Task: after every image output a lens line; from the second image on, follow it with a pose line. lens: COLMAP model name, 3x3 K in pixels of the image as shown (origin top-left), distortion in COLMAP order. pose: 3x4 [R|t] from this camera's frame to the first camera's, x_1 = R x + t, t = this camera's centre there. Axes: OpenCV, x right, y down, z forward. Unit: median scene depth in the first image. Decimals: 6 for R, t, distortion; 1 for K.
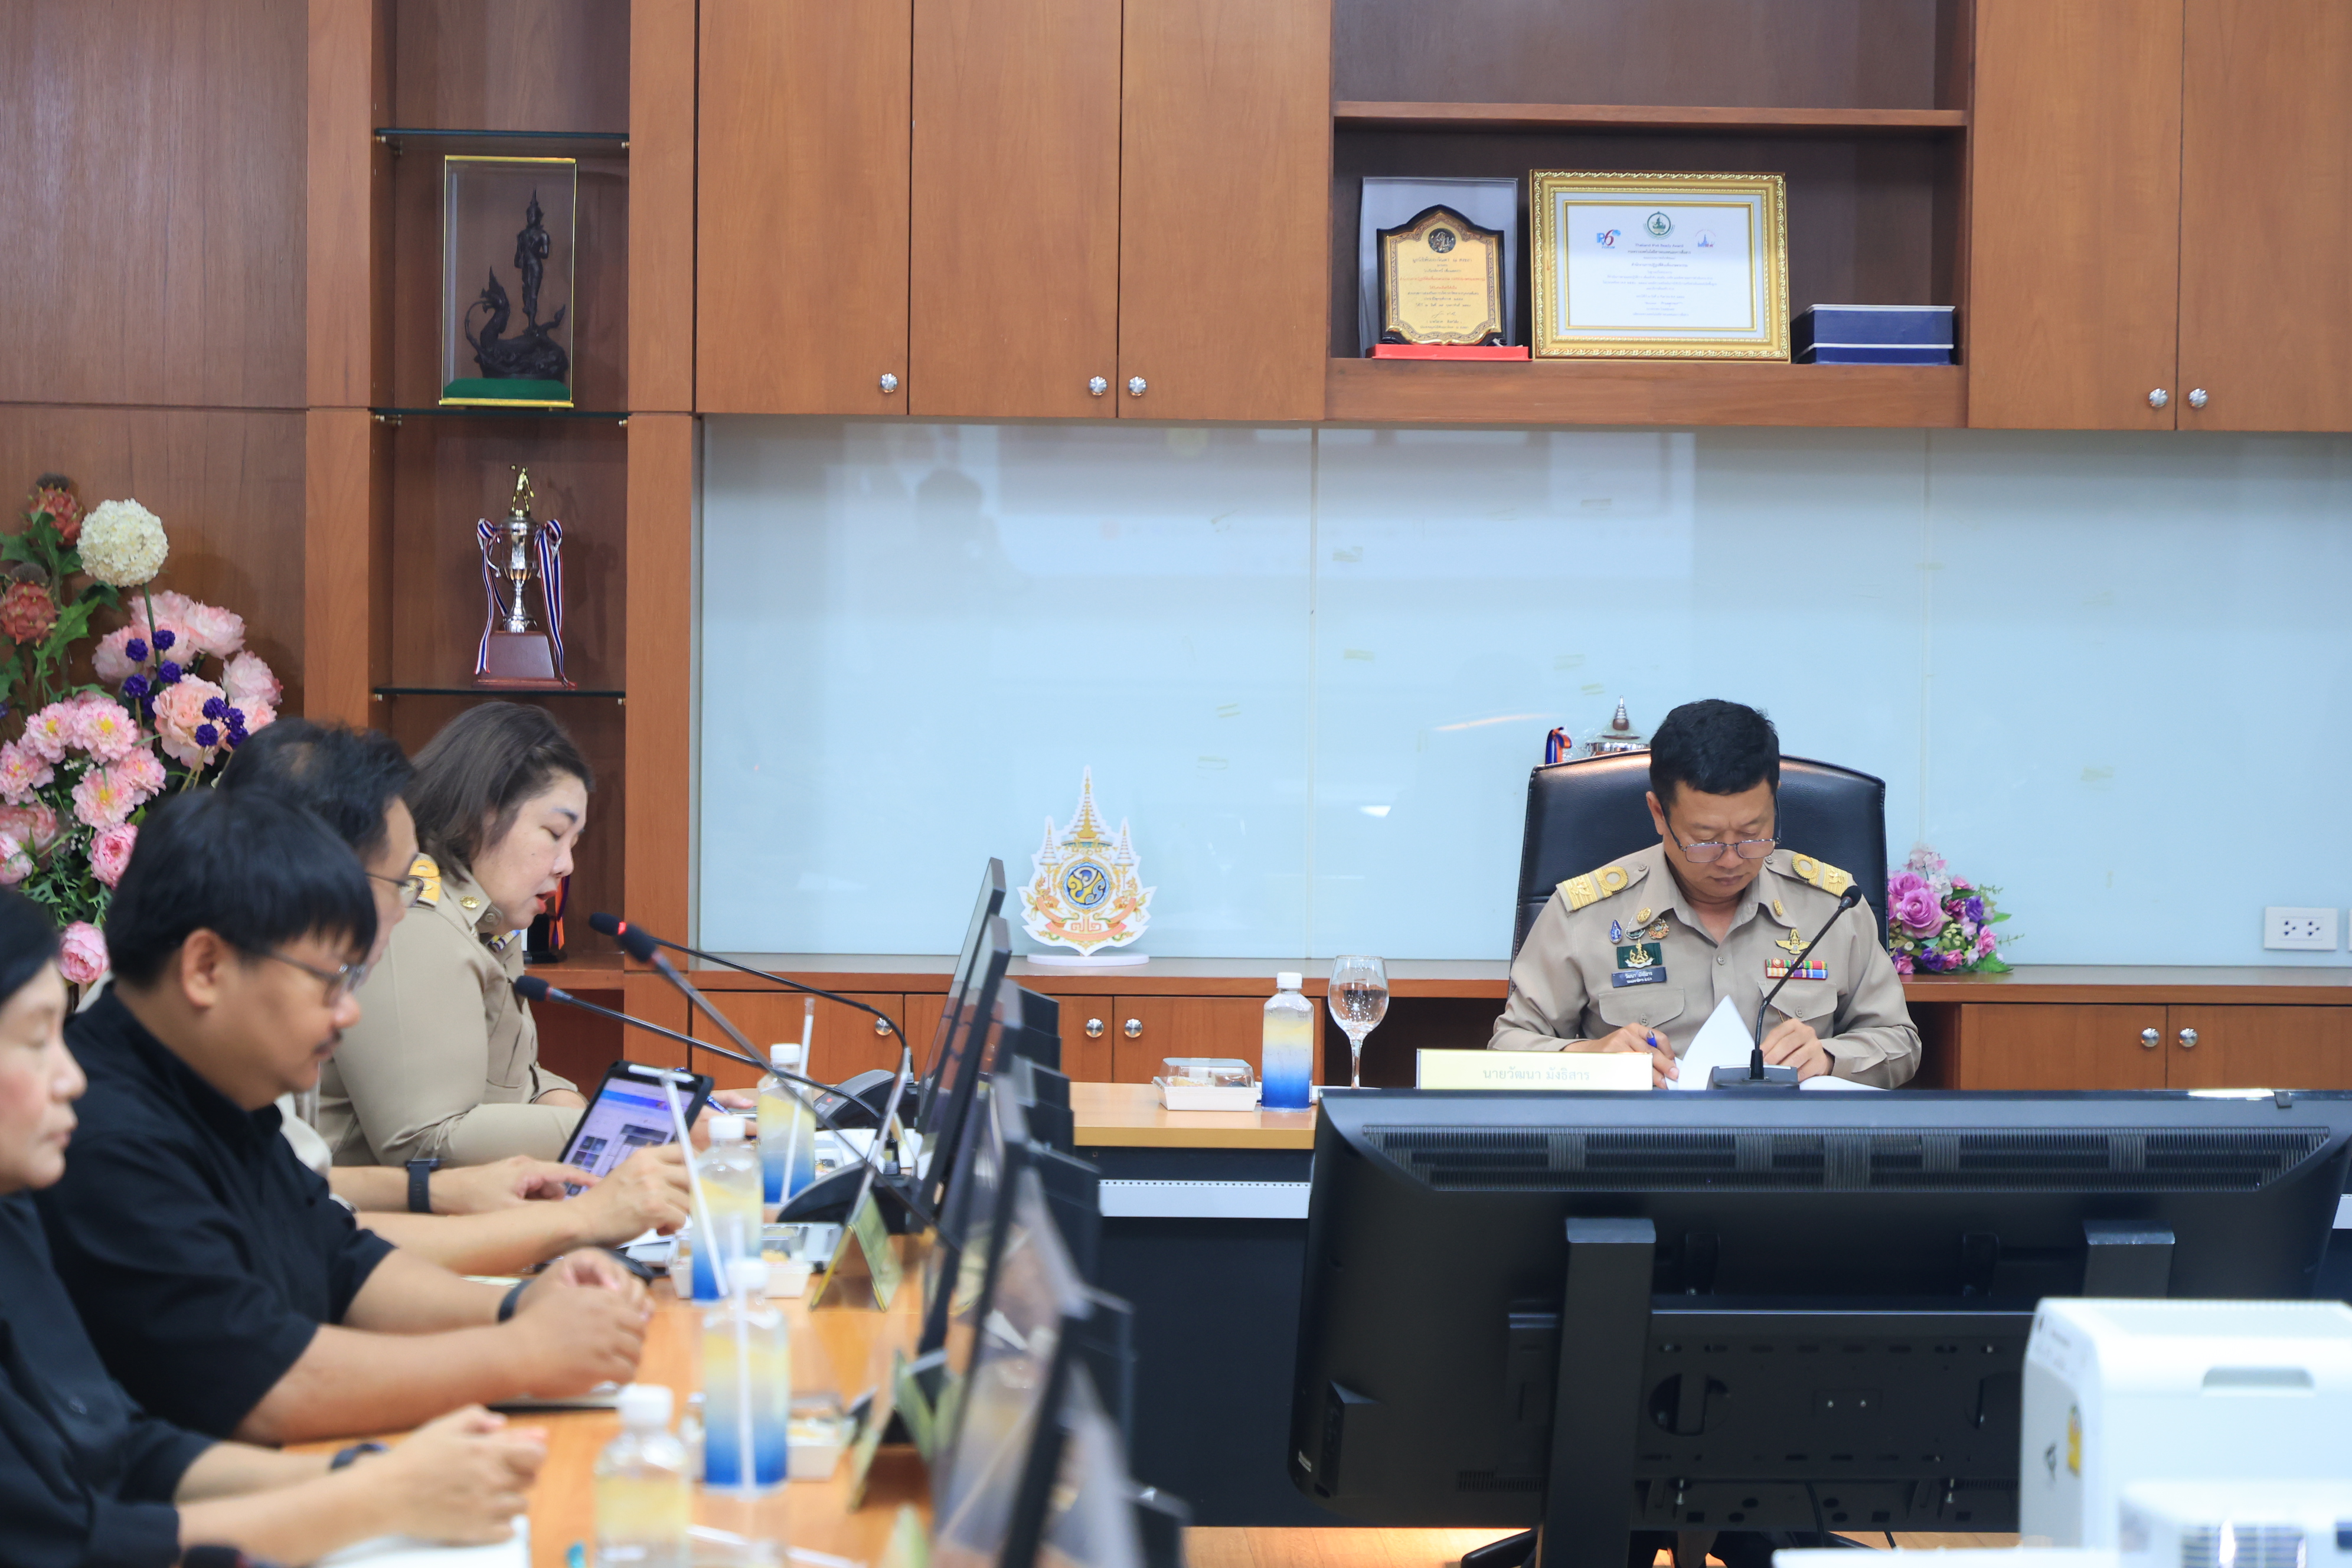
lens RADIAL K [[6070.2, 0, 1177.5], [0, 6070.2, 776.0], [0, 0, 1]] dist [0.048270, 0.000000]
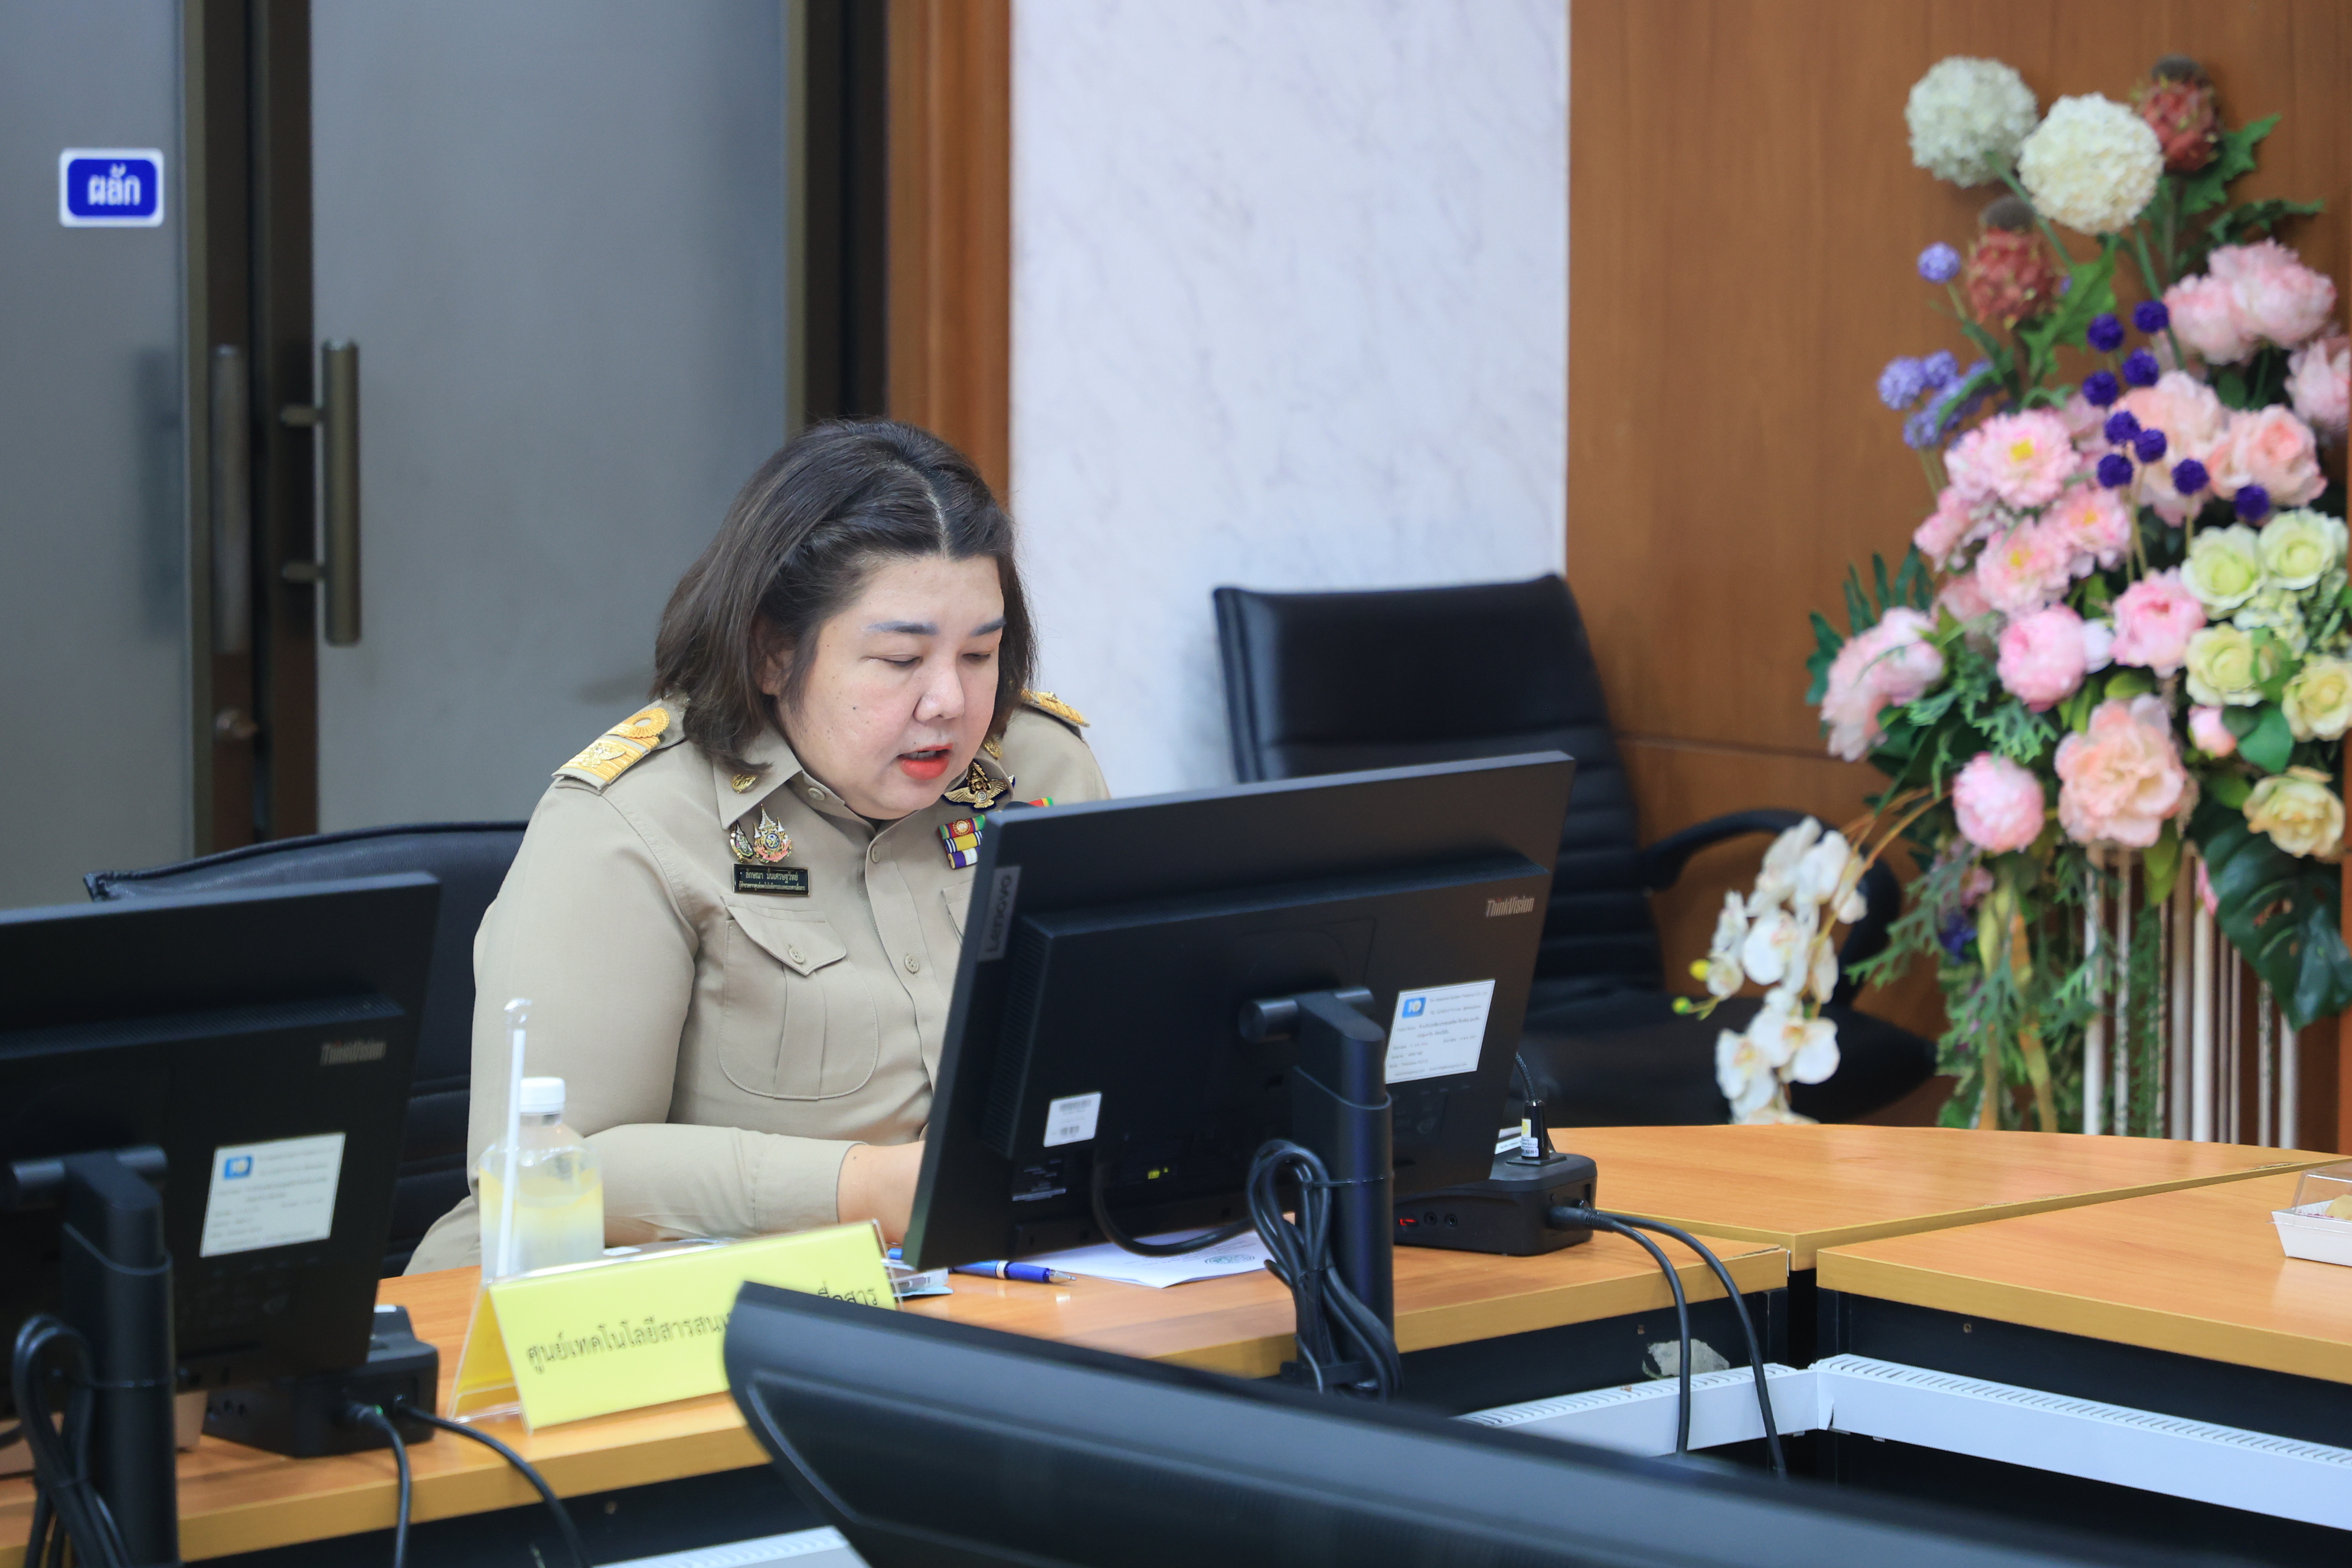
lens RADIAL K [[6765.0, 0, 1154.6], [0, 6765.0, 790.8], [0, 0, 1]] dist [-0.006762, 0.000000]
pose [[0.643087, 0.058995, -0.763517, 0.301614], [-0.021680, 0.998031, 0.058854, -0.012162], [0.765486, -0.021295, 0.643100, 0.461555]]
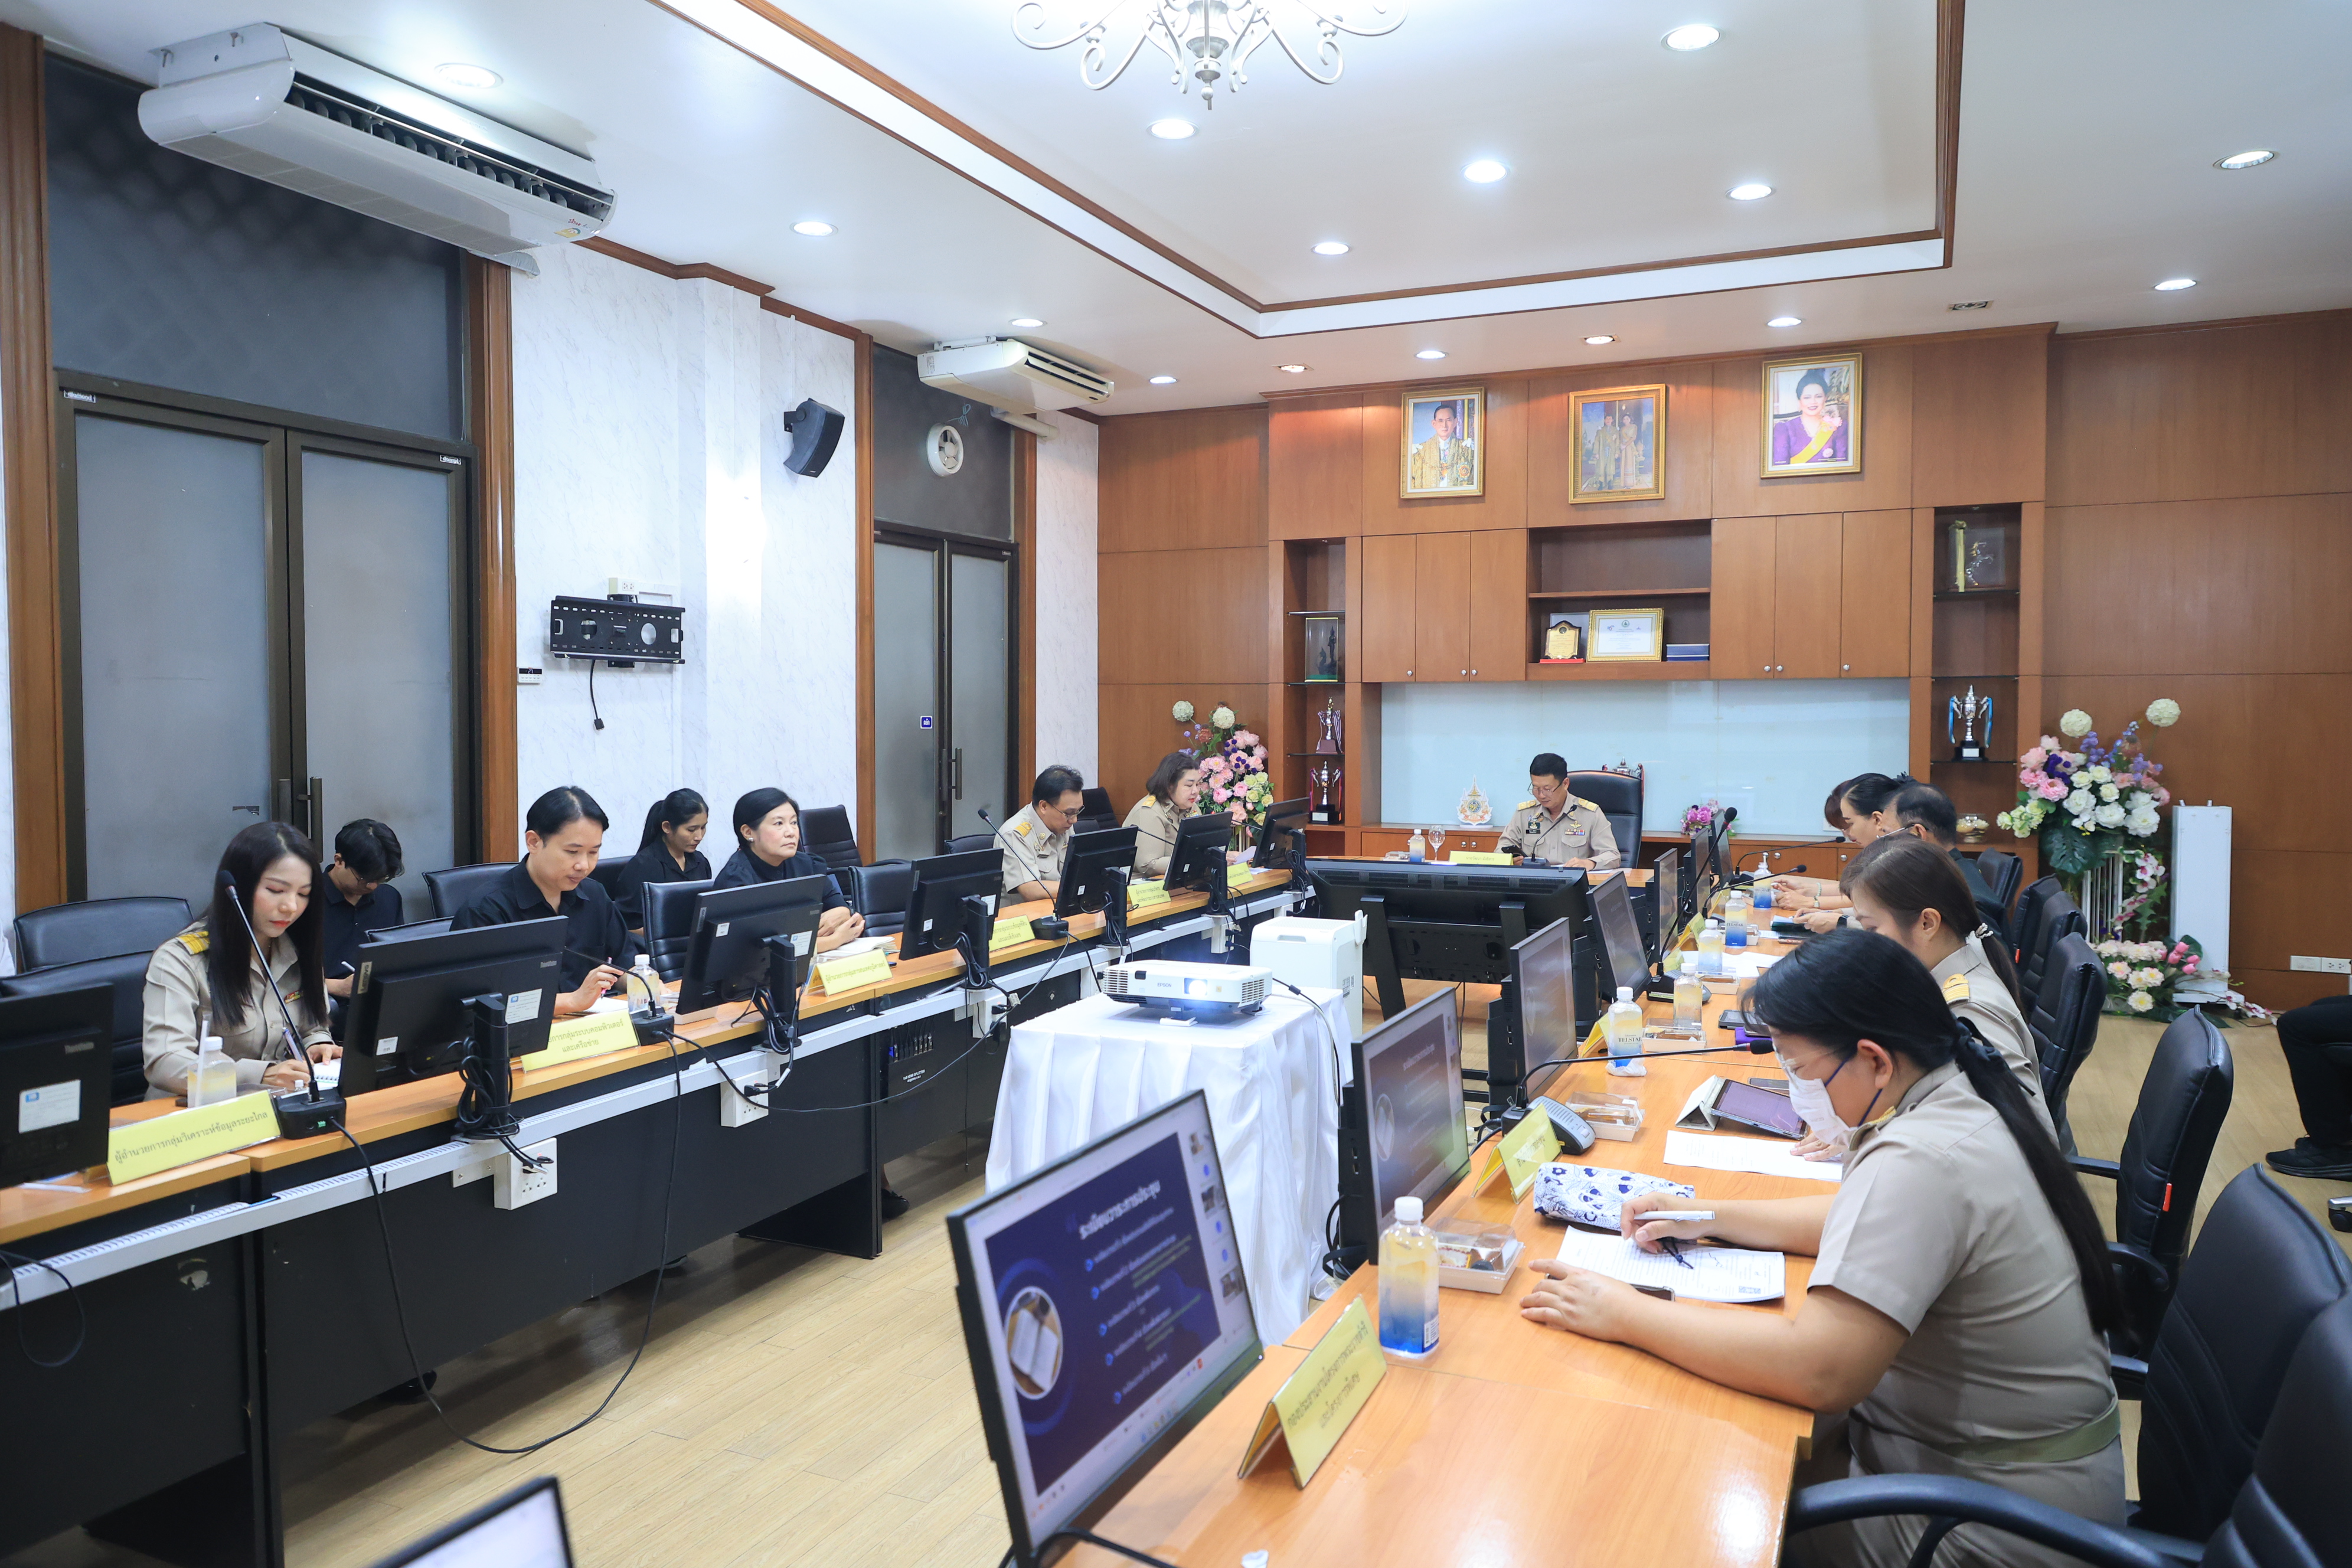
lens RADIAL K [[1579.8, 0, 1182.8], [0, 1579.8, 775.1], [0, 0, 1]] dist [0.001743, 0.002890]
pose [[0.887953, 0.005338, -0.459903, 0.278535], [-0.006209, 0.999981, -0.000381, 0.000147], [0.459892, 0.003194, 0.887969, 0.058217]]
